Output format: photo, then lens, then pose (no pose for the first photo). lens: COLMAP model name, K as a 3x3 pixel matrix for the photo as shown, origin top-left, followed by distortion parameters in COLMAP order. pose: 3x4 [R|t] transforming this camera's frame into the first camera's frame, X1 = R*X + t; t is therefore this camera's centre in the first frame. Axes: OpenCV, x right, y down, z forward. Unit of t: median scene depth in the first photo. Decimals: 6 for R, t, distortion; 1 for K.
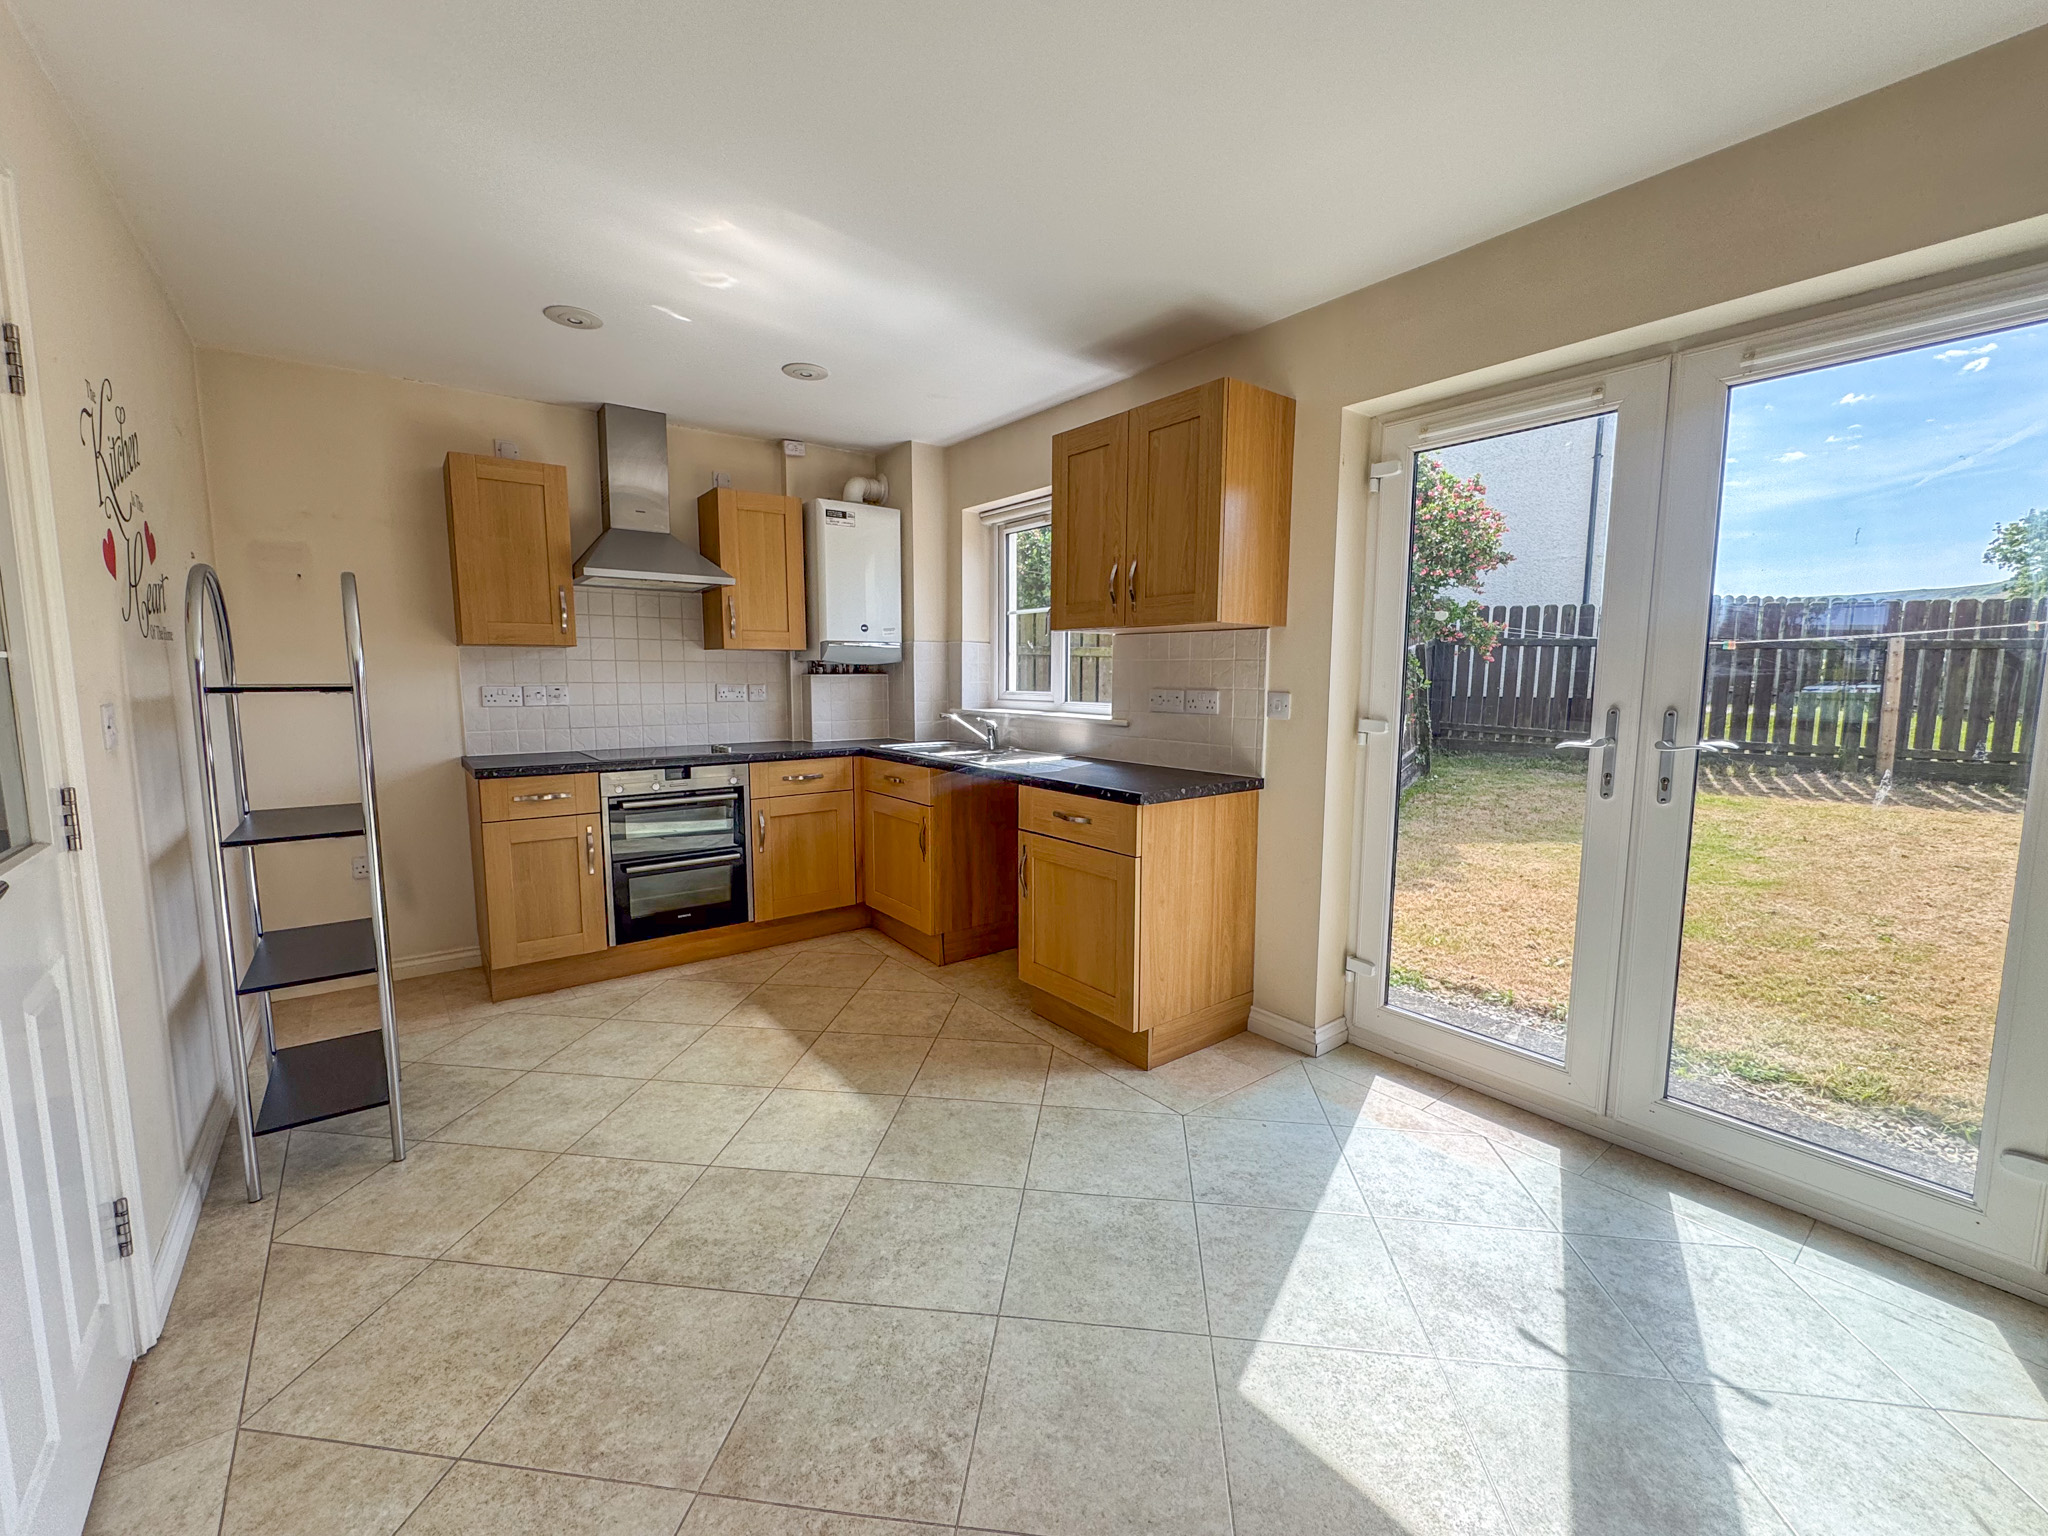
lens RADIAL K [[819.4, 0, 1023.1], [0, 819.4, 766.0], [0, 0, 1]] dist [0.004246, -0.000426]
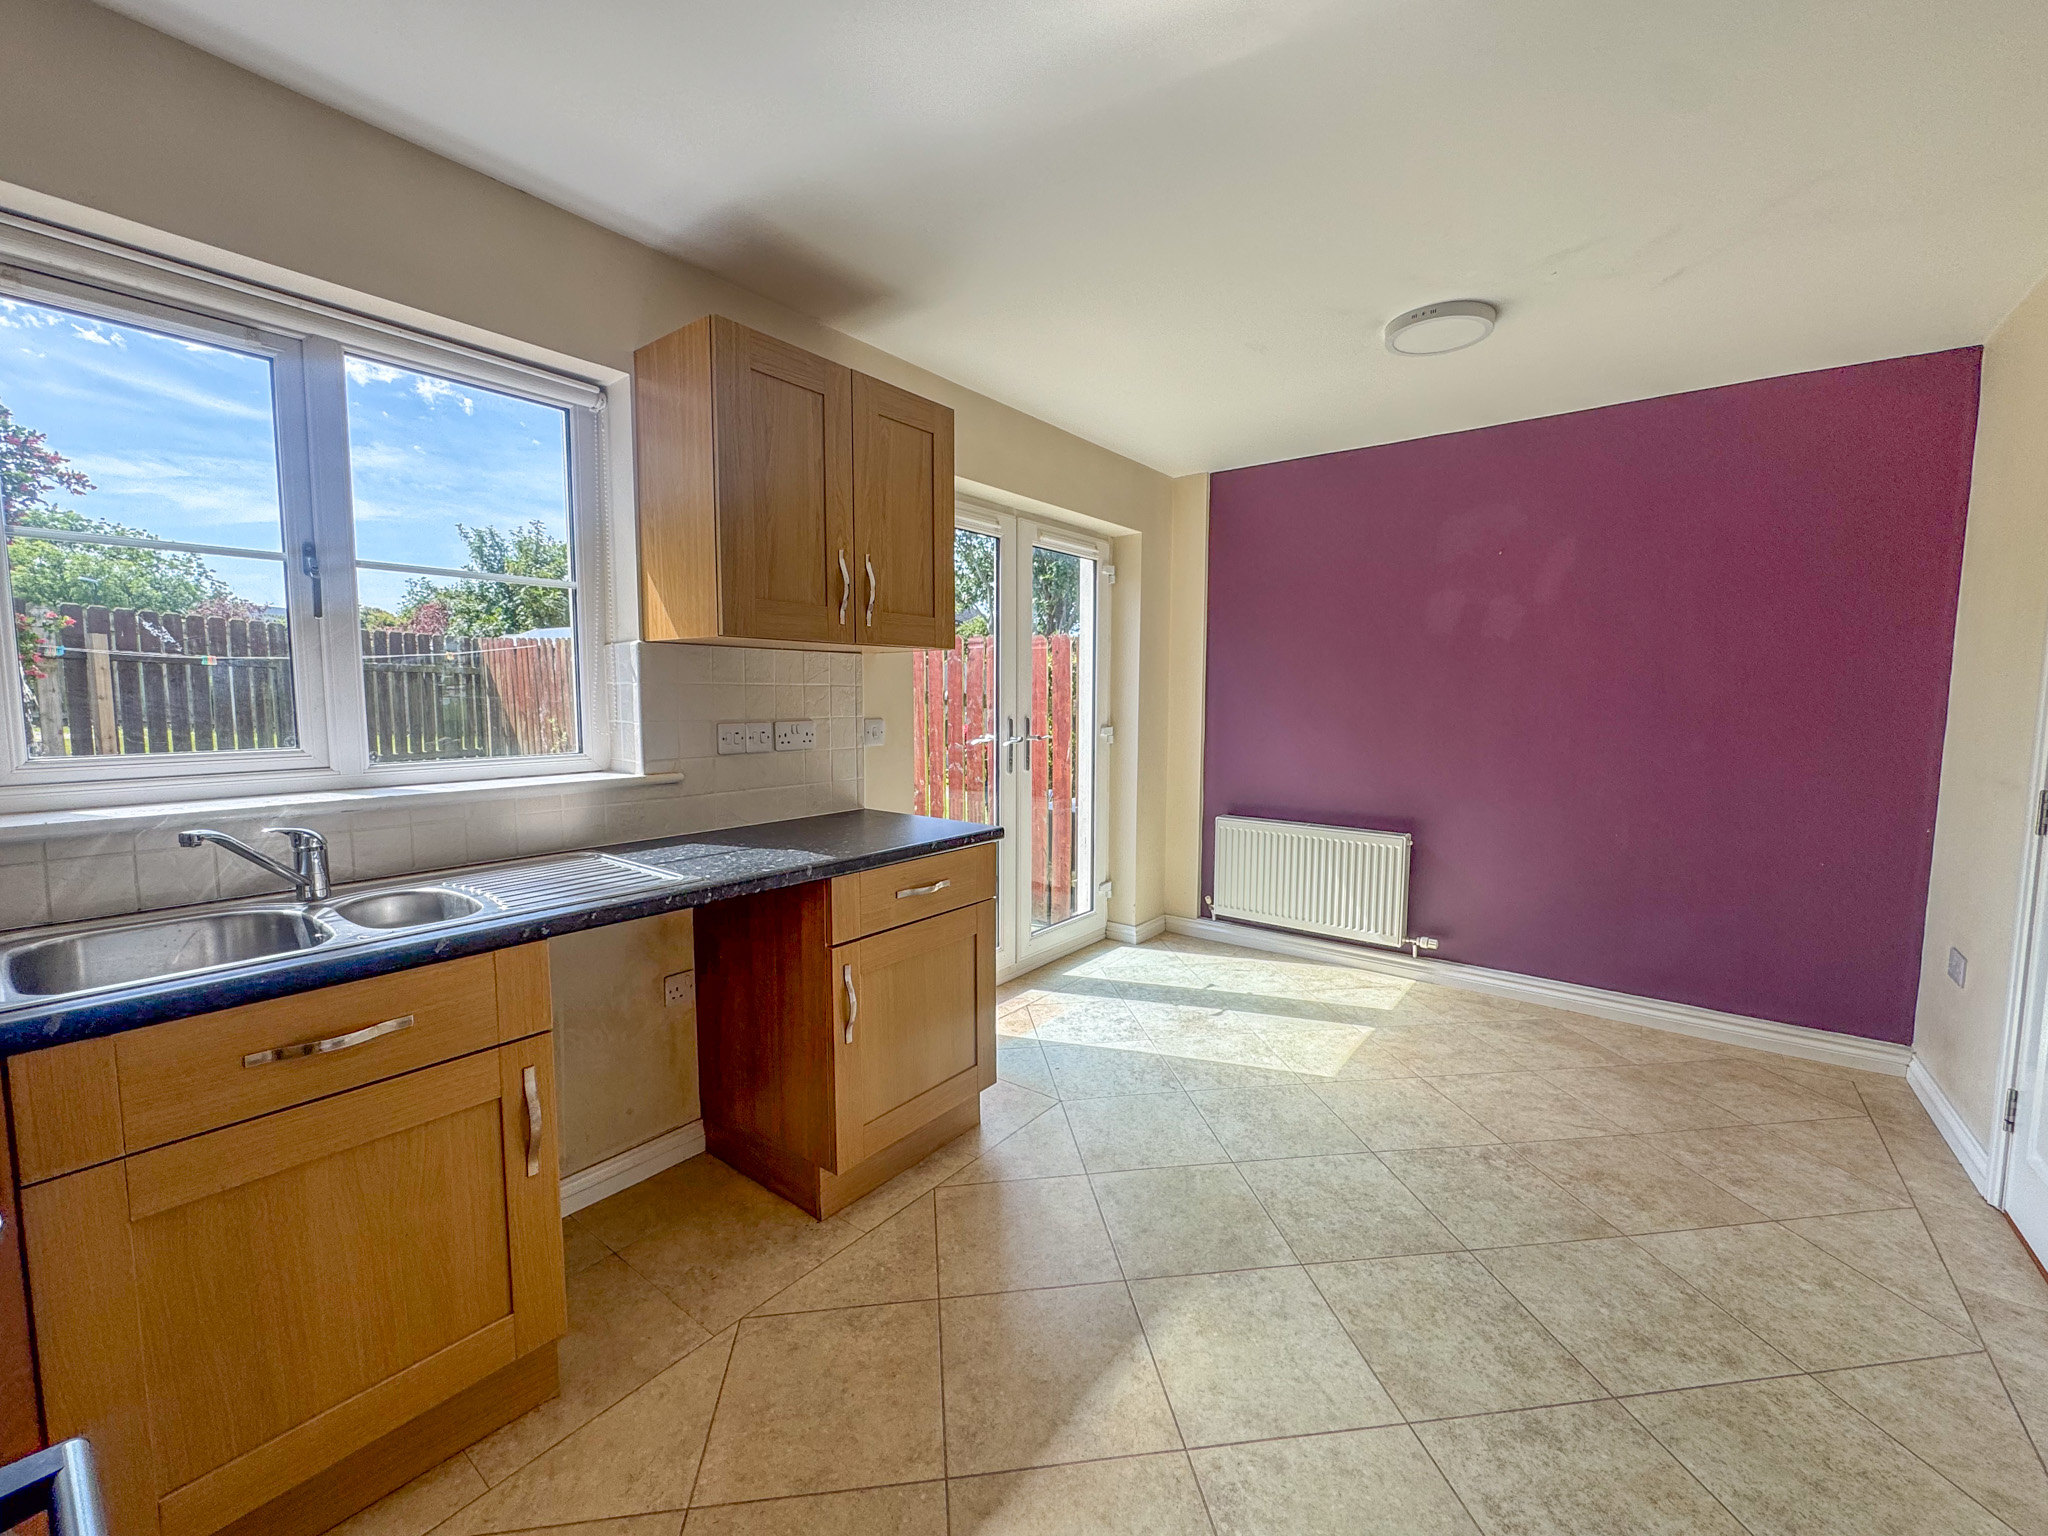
lens RADIAL K [[819.4, 0, 1023.1], [0, 819.4, 766.7], [0, 0, 1]] dist [0.004246, -0.000426]
pose [[-0.239456, -0.090694, 0.966662, -1.030255], [0.105447, 0.987309, 0.118752, -0.194756], [-0.965164, 0.130368, -0.226854, 1.559198]]
